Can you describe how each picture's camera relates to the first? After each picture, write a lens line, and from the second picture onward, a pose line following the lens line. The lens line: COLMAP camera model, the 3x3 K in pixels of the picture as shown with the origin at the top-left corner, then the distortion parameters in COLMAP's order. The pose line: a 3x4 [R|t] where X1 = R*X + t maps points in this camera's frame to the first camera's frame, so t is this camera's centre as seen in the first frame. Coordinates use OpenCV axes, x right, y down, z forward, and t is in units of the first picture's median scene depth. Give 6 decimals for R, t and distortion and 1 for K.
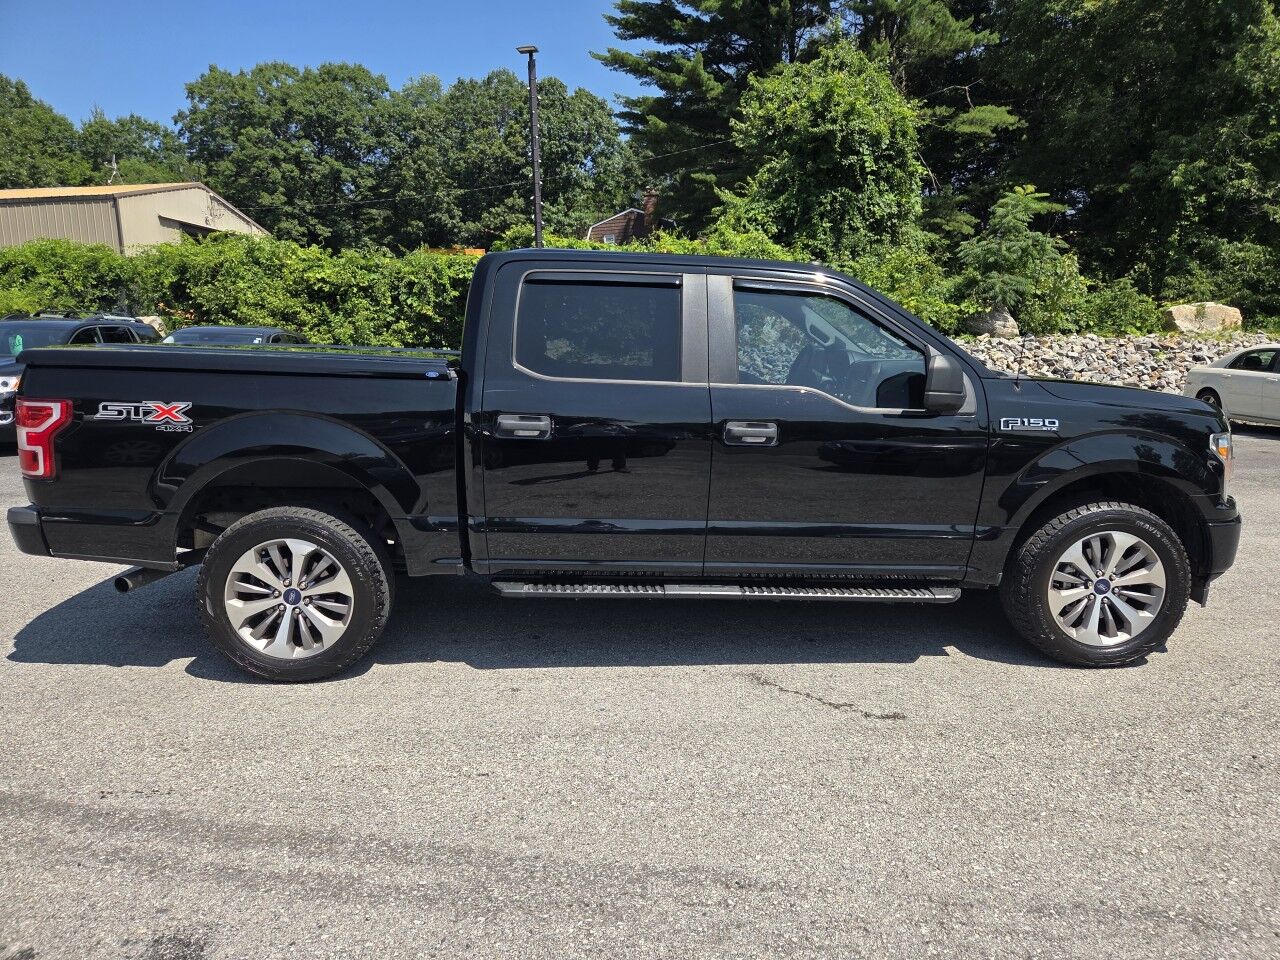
lens RADIAL K [[866.8, 0, 637.7], [0, 866.8, 484.2], [0, 0, 1]] dist [0.051502, -0.037148]
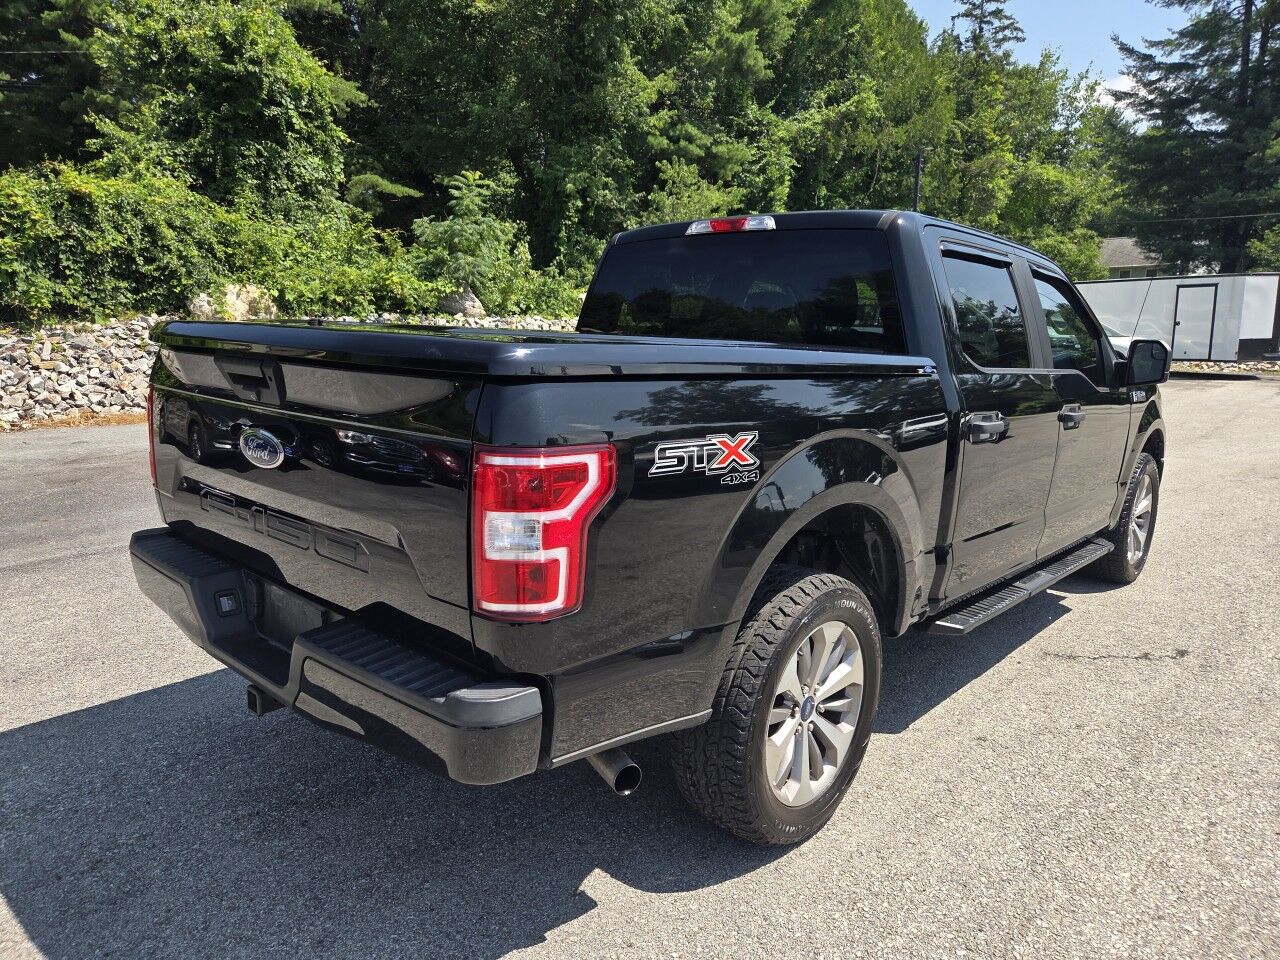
lens RADIAL K [[866.8, 0, 638.9], [0, 866.8, 490.6], [0, 0, 1]] dist [0.051502, -0.037148]
pose [[0.704414, -0.122432, 0.699151, -0.170756], [0.098326, 0.992346, 0.074708, -0.018334], [-0.702946, 0.016119, 0.711061, 0.111695]]
